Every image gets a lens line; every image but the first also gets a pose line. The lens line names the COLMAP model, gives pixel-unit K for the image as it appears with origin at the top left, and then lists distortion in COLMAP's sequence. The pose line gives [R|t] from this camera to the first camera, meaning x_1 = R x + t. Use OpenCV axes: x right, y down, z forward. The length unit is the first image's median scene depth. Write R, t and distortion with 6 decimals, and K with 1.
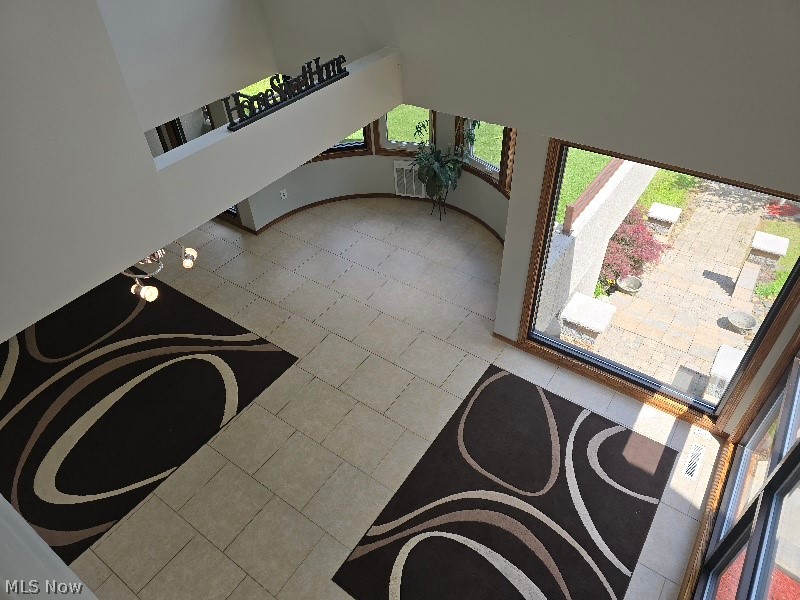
lens RADIAL K [[538.9, 0, 414.4], [0, 538.9, 297.2], [0, 0, 1]] dist [0.030462, -0.004460]
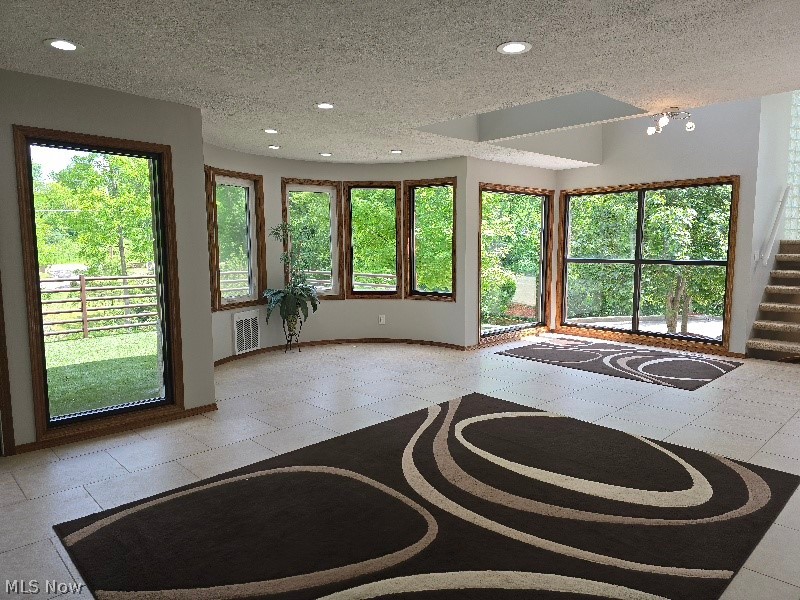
lens RADIAL K [[542.2, 0, 387.0], [0, 542.2, 293.5], [0, 0, 1]] dist [0.190094, -0.001204]
pose [[0.207158, -0.060926, 0.976409, -1.301633], [0.637141, 0.765777, -0.087395, -0.043421], [-0.742386, 0.640214, 0.197455, 0.861063]]
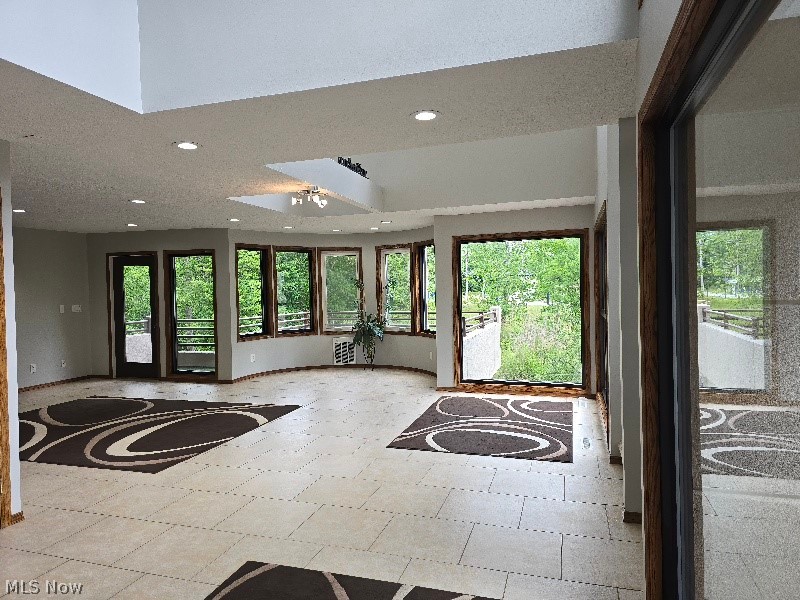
lens RADIAL K [[522.5, 0, 400.0], [0, 522.5, 300.0], [0, 0, 1]] dist [0.208177, 0.000124]
pose [[0.958186, 0.010513, 0.285954, -0.384003], [0.177275, 0.762640, -0.622056, 0.814734], [-0.224620, 0.646738, 0.728887, -0.166709]]
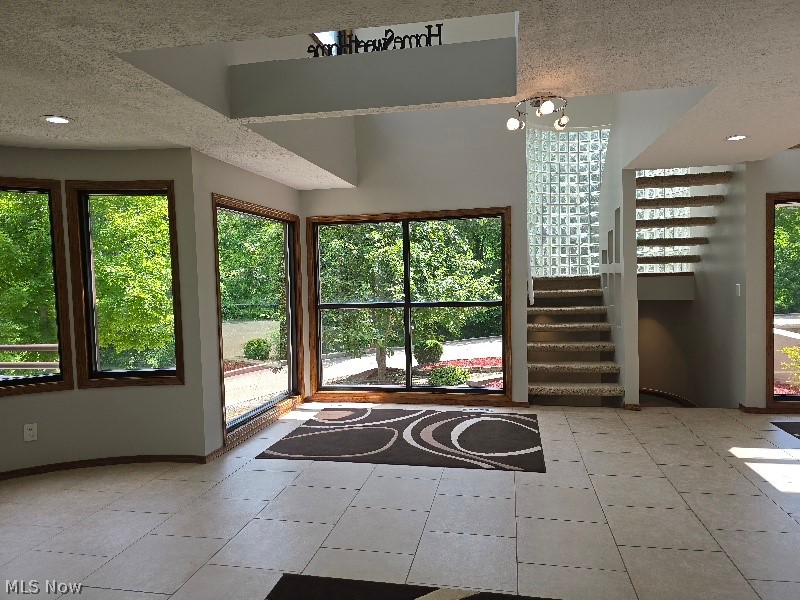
lens RADIAL K [[538.9, 0, 414.4], [0, 538.9, 297.2], [0, 0, 1]] dist [0.030462, -0.004460]
pose [[-0.411418, 0.011920, 0.911369, -0.788307], [0.628643, 0.727725, 0.274269, -0.146242], [-0.659957, 0.685765, -0.306893, 0.954837]]
